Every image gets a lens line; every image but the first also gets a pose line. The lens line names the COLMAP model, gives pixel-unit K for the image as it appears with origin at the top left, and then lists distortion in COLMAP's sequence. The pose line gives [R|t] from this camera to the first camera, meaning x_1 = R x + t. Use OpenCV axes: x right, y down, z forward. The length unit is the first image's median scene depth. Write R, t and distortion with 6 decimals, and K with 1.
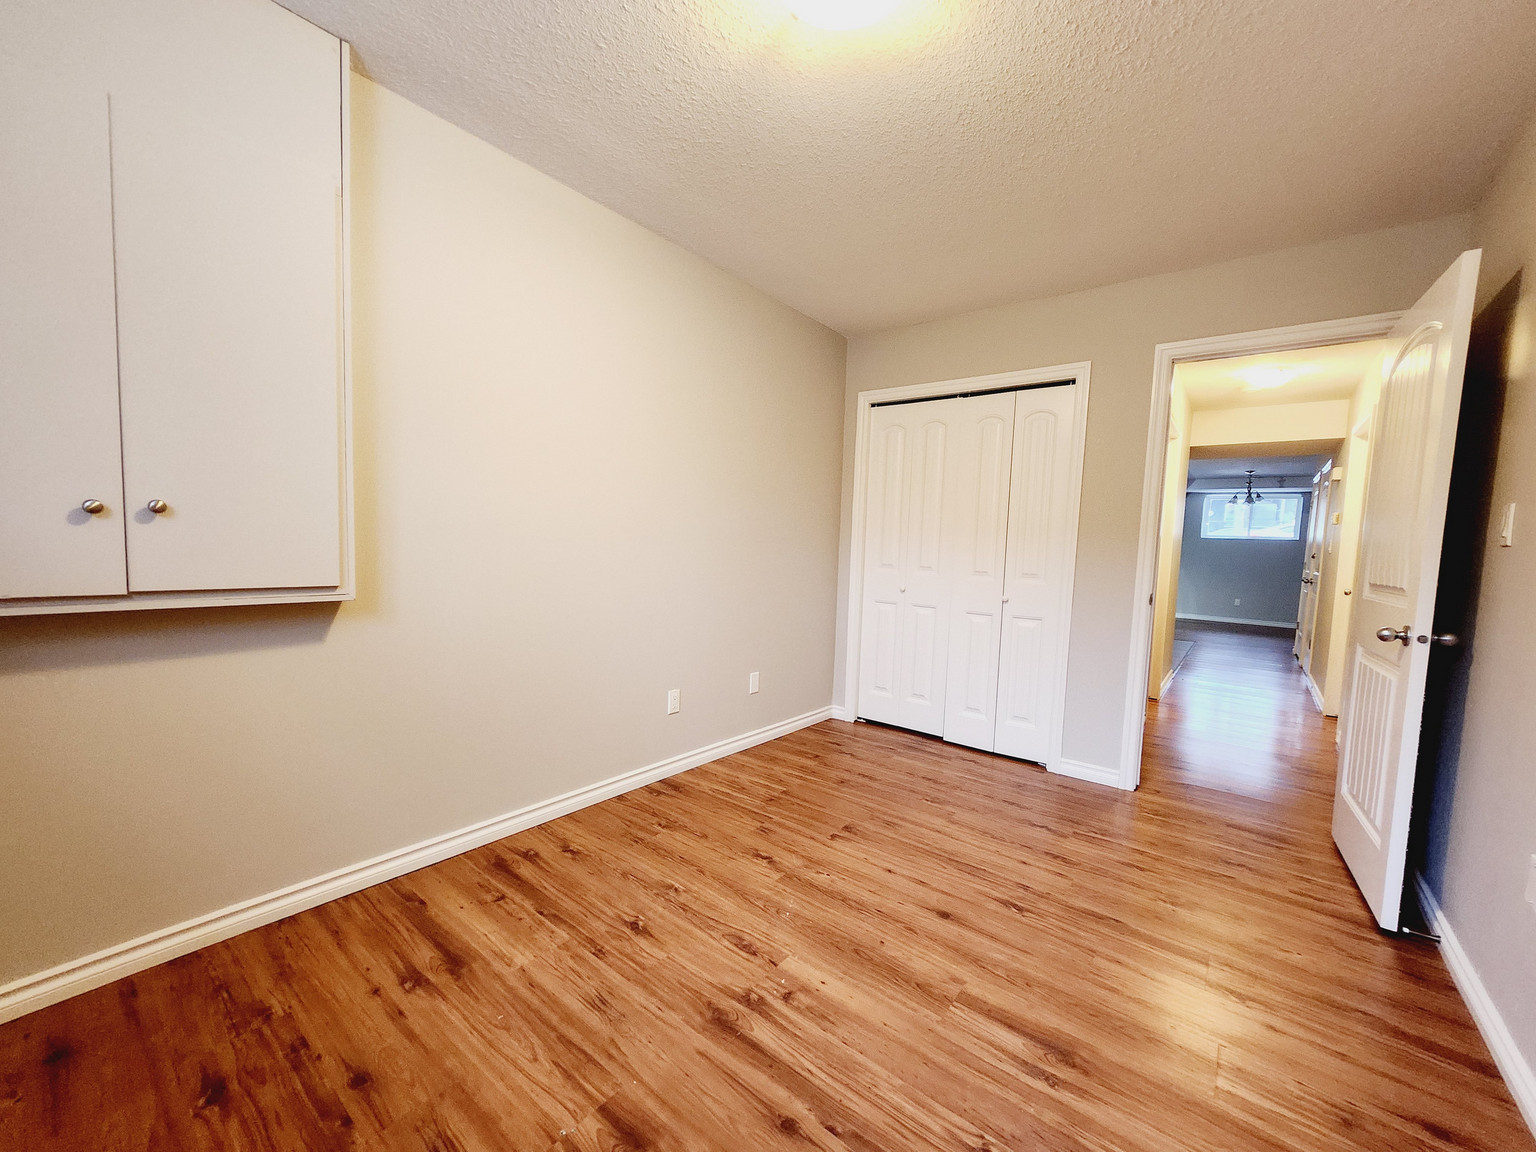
lens RADIAL K [[605.8, 0, 772.5], [0, 605.8, 574.7], [0, 0, 1]] dist [-0.002842, 0.000041]
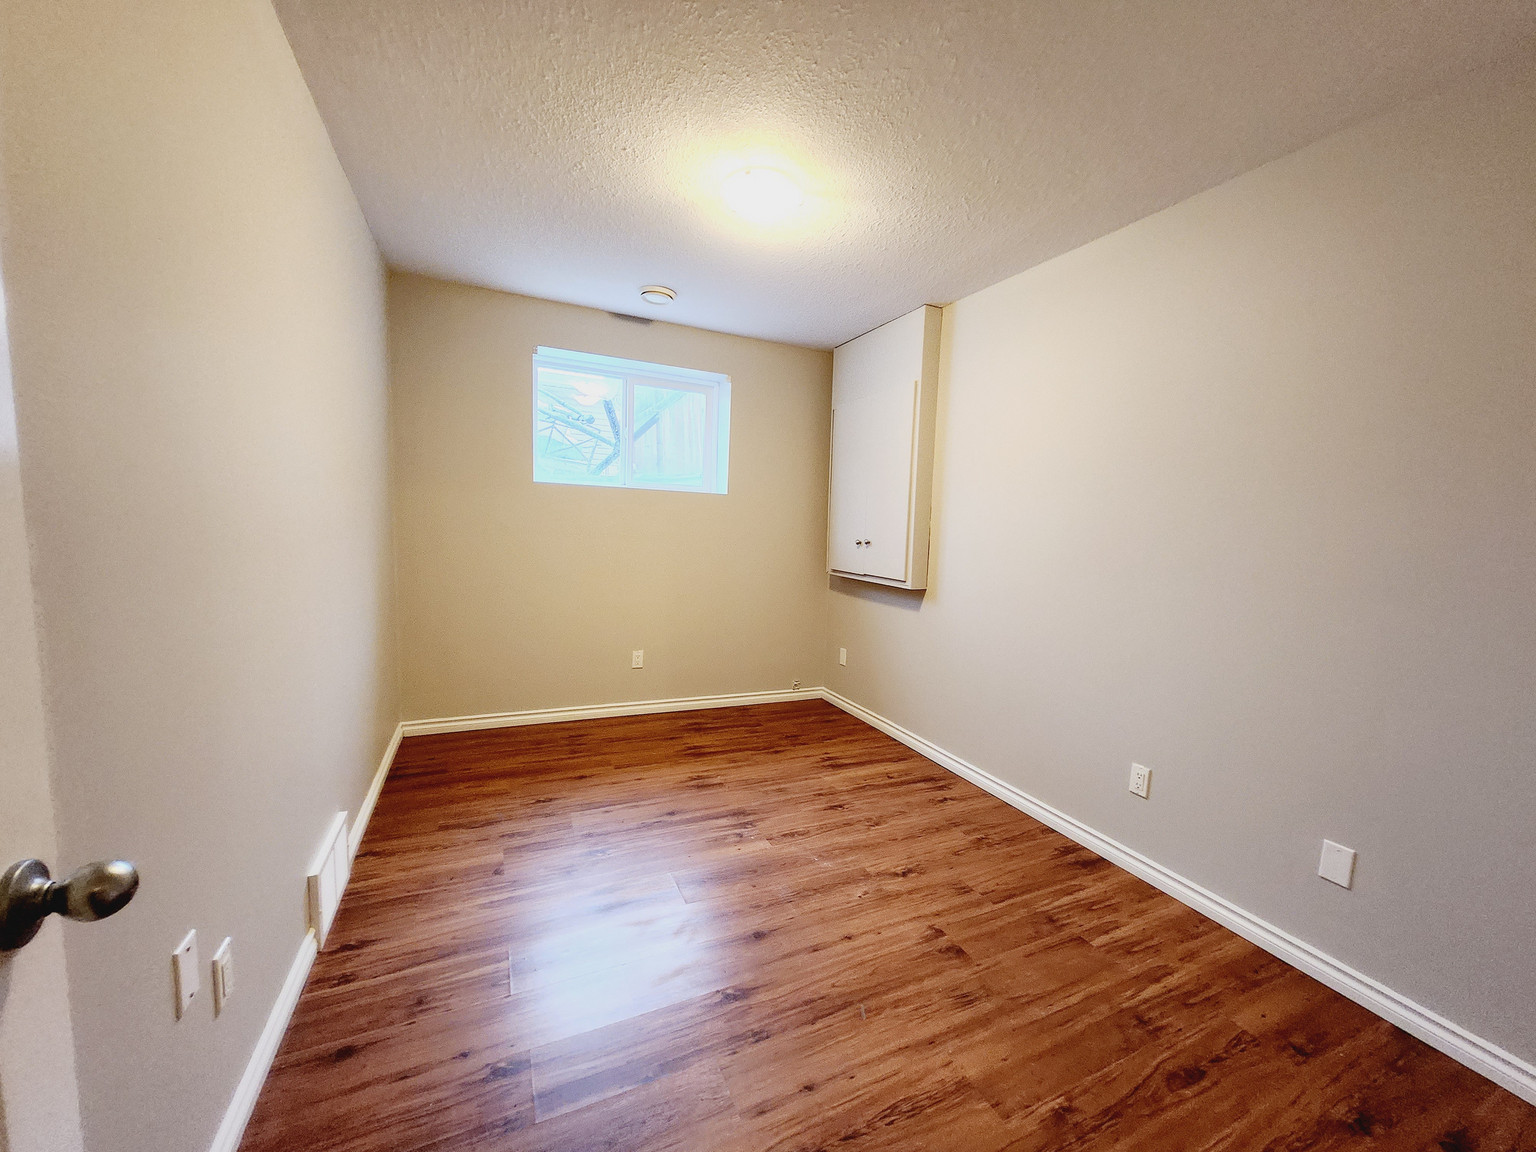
lens RADIAL K [[605.8, 0, 777.9], [0, 605.8, 576.7], [0, 0, 1]] dist [-0.002842, 0.000041]
pose [[-0.440741, 0.023078, -0.897337, 1.032573], [-0.107287, 0.991149, 0.078187, -0.085521], [0.891199, 0.130733, -0.434364, 1.251234]]
